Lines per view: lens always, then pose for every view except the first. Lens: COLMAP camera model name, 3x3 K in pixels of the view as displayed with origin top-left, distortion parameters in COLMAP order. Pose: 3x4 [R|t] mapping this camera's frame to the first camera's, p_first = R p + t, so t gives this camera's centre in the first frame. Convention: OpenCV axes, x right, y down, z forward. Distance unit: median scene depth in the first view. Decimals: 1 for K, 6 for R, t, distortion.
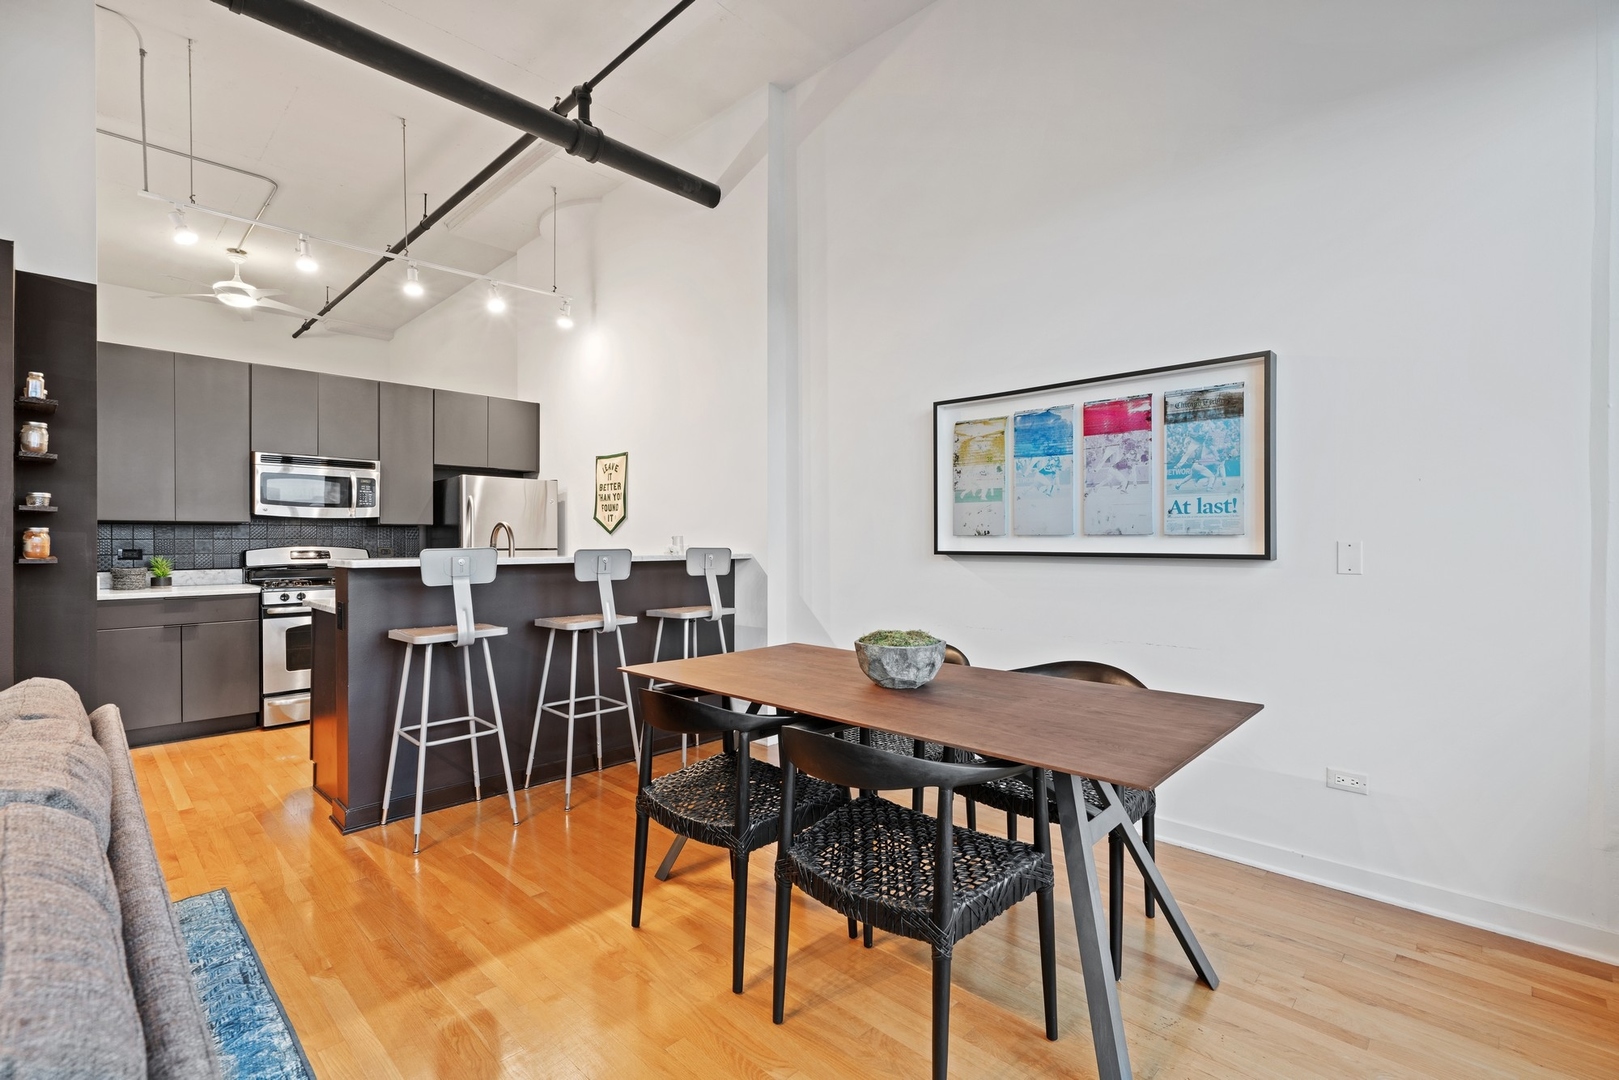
lens RADIAL K [[726.6, 0, 804.2], [0, 726.6, 540.3], [0, 0, 1]] dist [-0.000598, 0.000419]
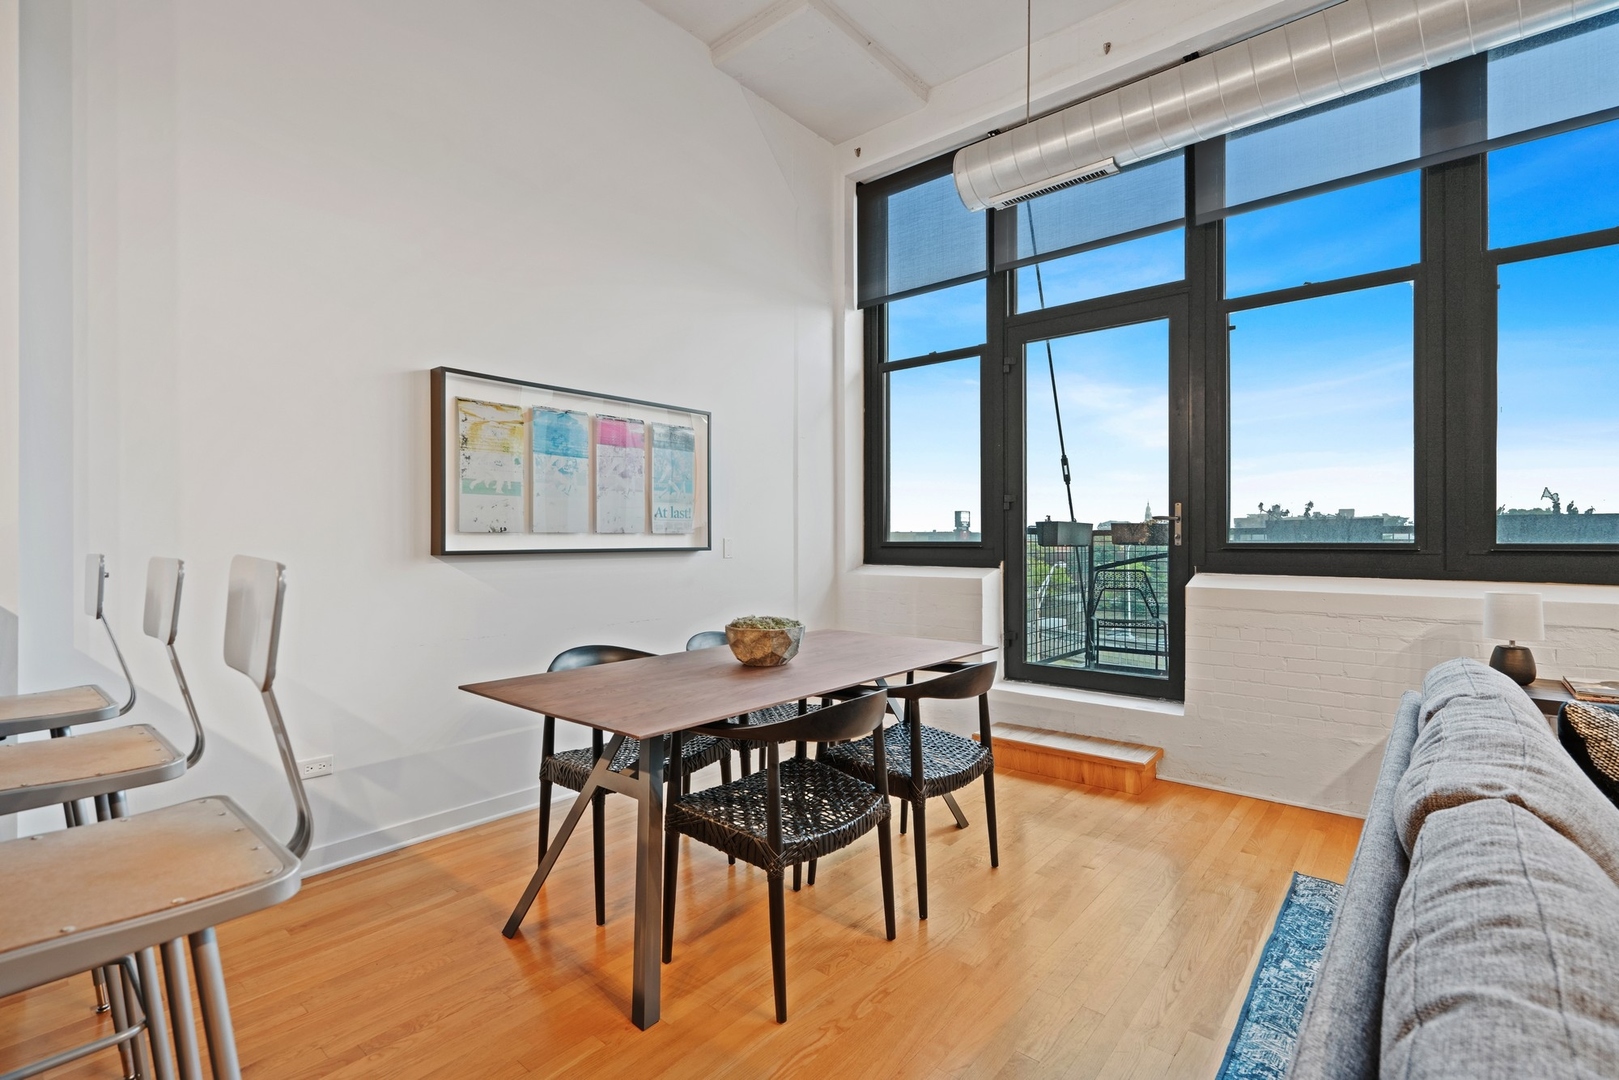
lens RADIAL K [[734.8, 0, 803.6], [0, 734.8, 537.8], [0, 0, 1]] dist [-0.000177, 0.000356]
pose [[-0.061202, 0.001543, 0.998124, -0.600768], [0.004641, 0.999988, -0.001262, 0.002272], [-0.998115, 0.004555, -0.061208, 0.597984]]
